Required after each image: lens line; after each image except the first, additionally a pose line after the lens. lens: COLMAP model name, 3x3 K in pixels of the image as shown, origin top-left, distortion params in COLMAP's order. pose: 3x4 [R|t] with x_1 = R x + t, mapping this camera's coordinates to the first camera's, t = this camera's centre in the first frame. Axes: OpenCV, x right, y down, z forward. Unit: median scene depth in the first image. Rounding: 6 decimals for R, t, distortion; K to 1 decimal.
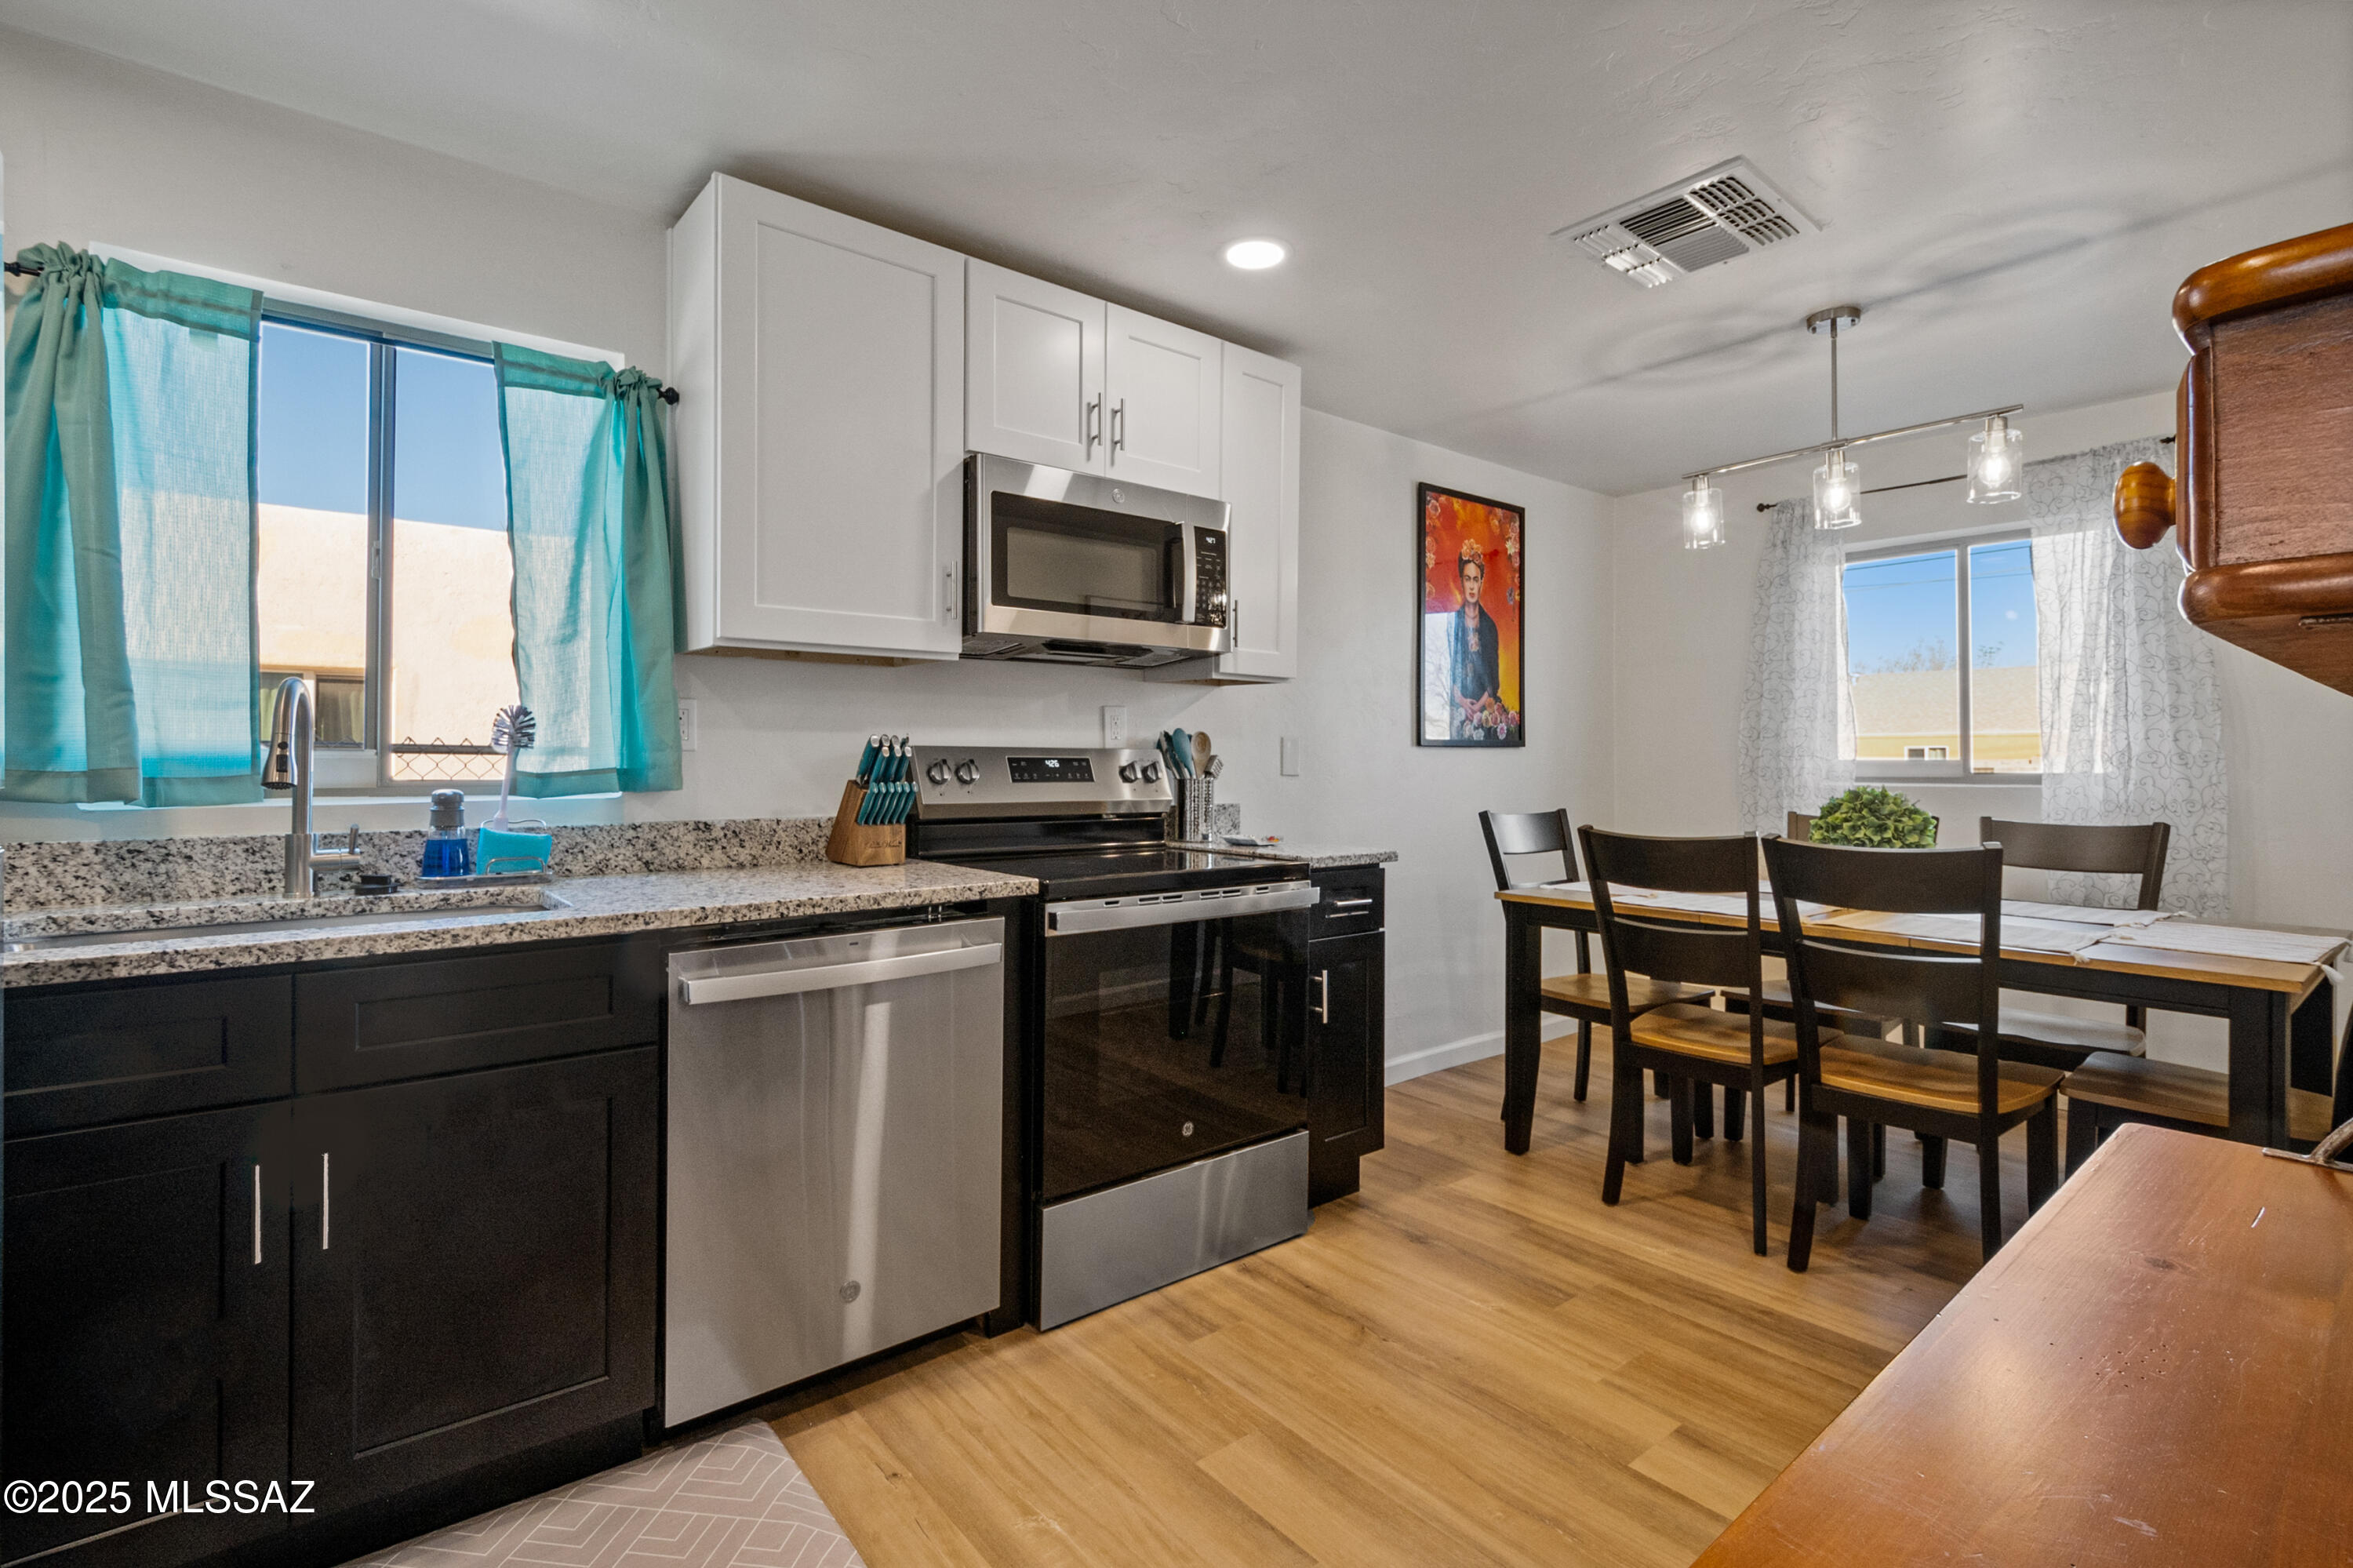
lens RADIAL K [[1089.2, 0, 1170.7], [0, 1089.2, 747.8], [0, 0, 1]] dist [-0.000151, -0.000139]
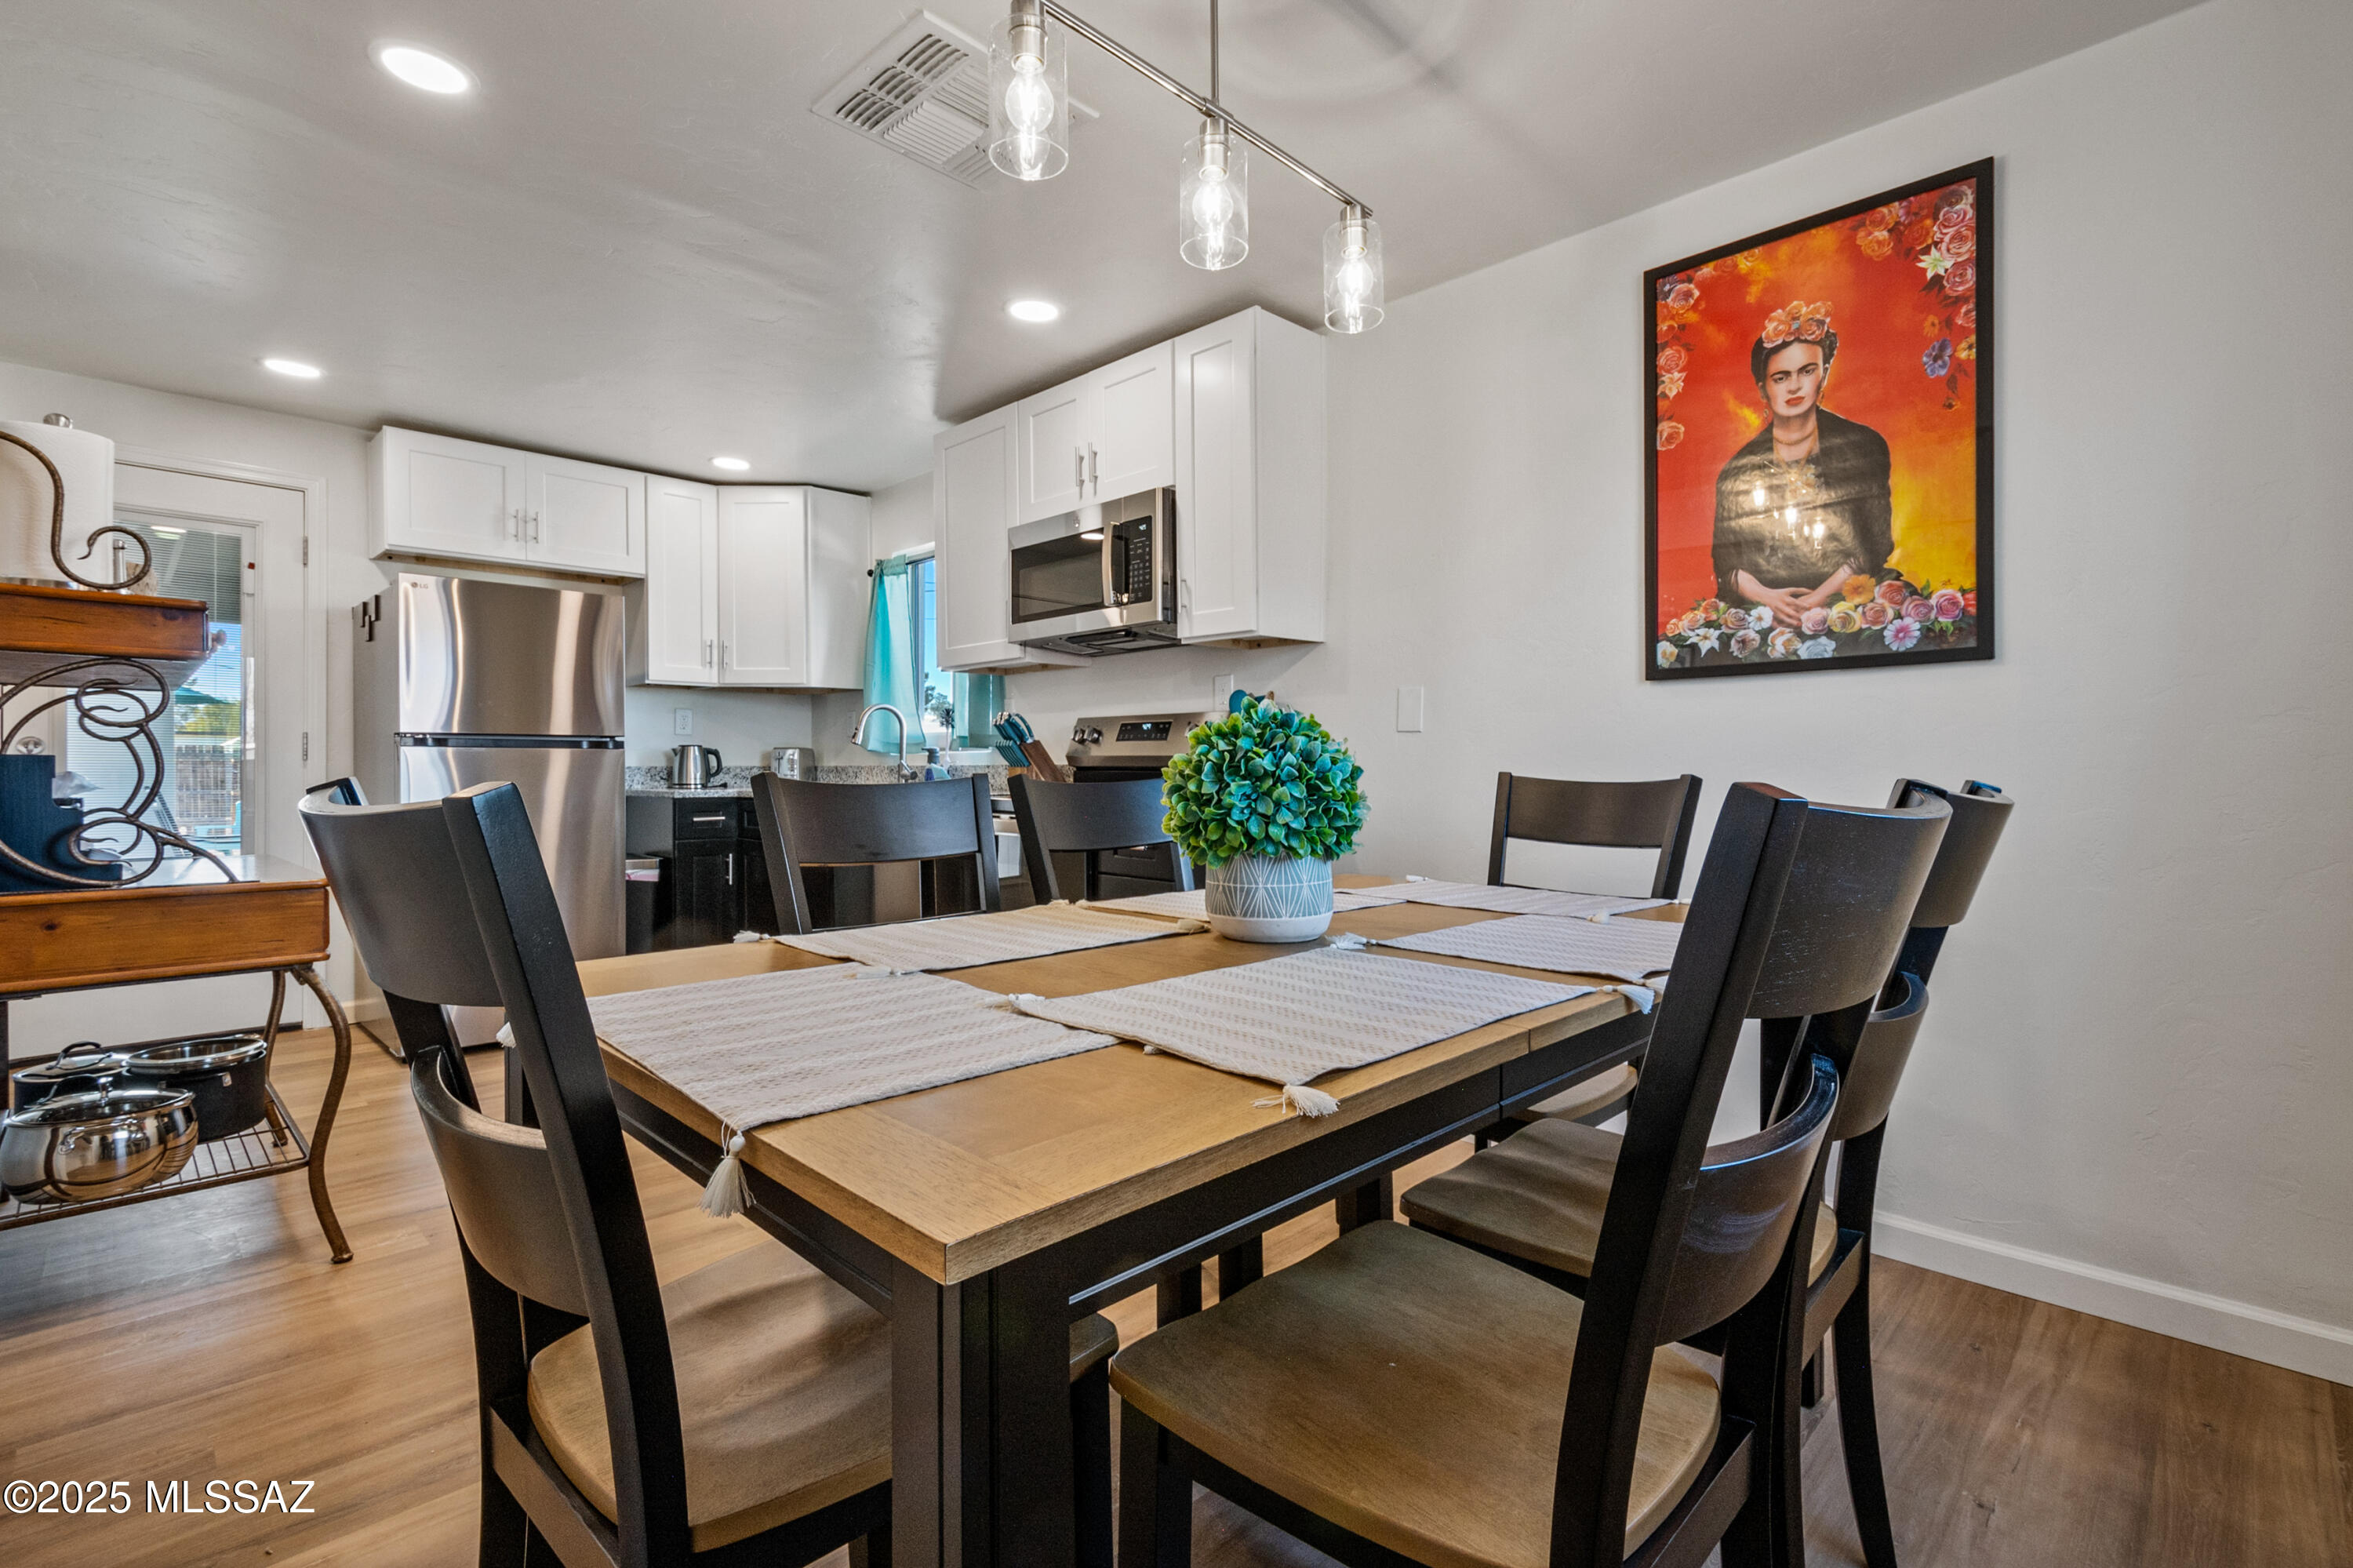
lens RADIAL K [[1066.3, 0, 1181.5], [0, 1066.3, 769.6], [0, 0, 1]] dist [0.007959, 0.000006]
pose [[0.105502, -0.001082, -0.994418, 1.376567], [0.014020, 0.999902, 0.000400, 0.078225], [0.994320, -0.013984, 0.105507, 1.083194]]
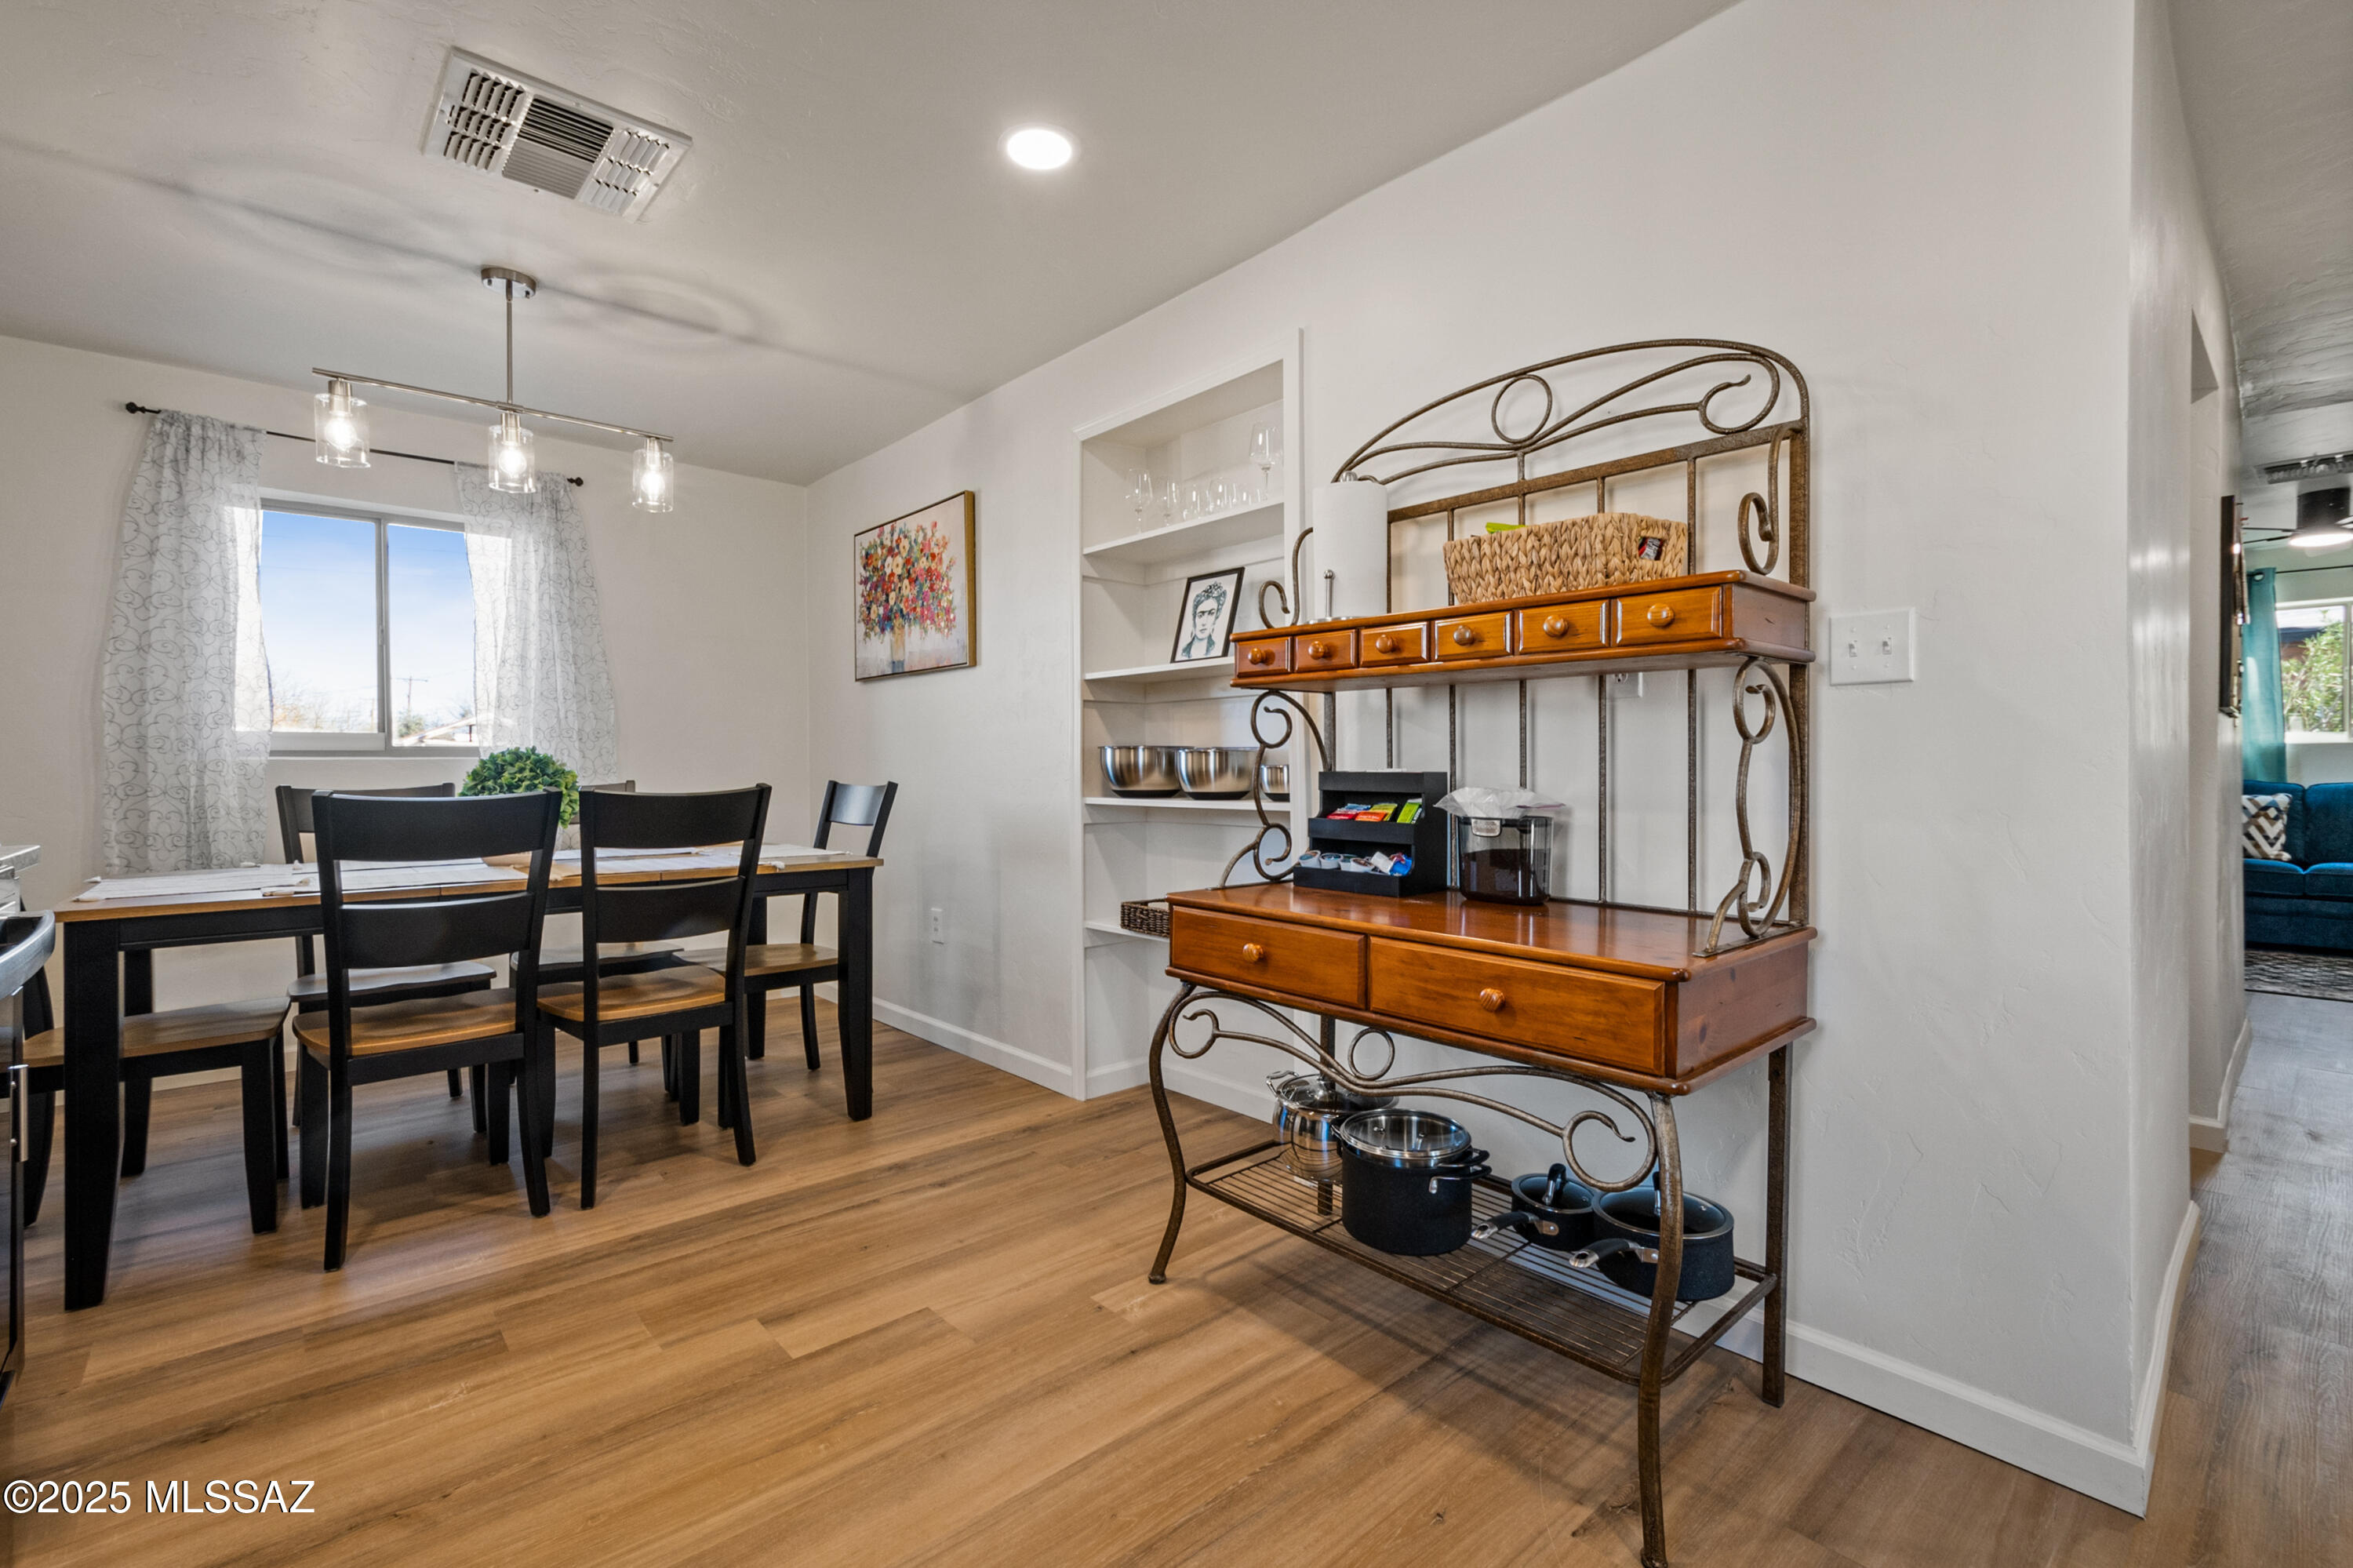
lens RADIAL K [[1038.7, 0, 1182.5], [0, 1038.7, 785.8], [0, 0, 1]] dist [0.006439, 0.000020]
pose [[-0.046174, -0.022387, 0.998683, -0.449627], [-0.010301, 0.999706, 0.021934, 0.048961], [-0.998880, -0.009274, -0.046391, 0.490714]]
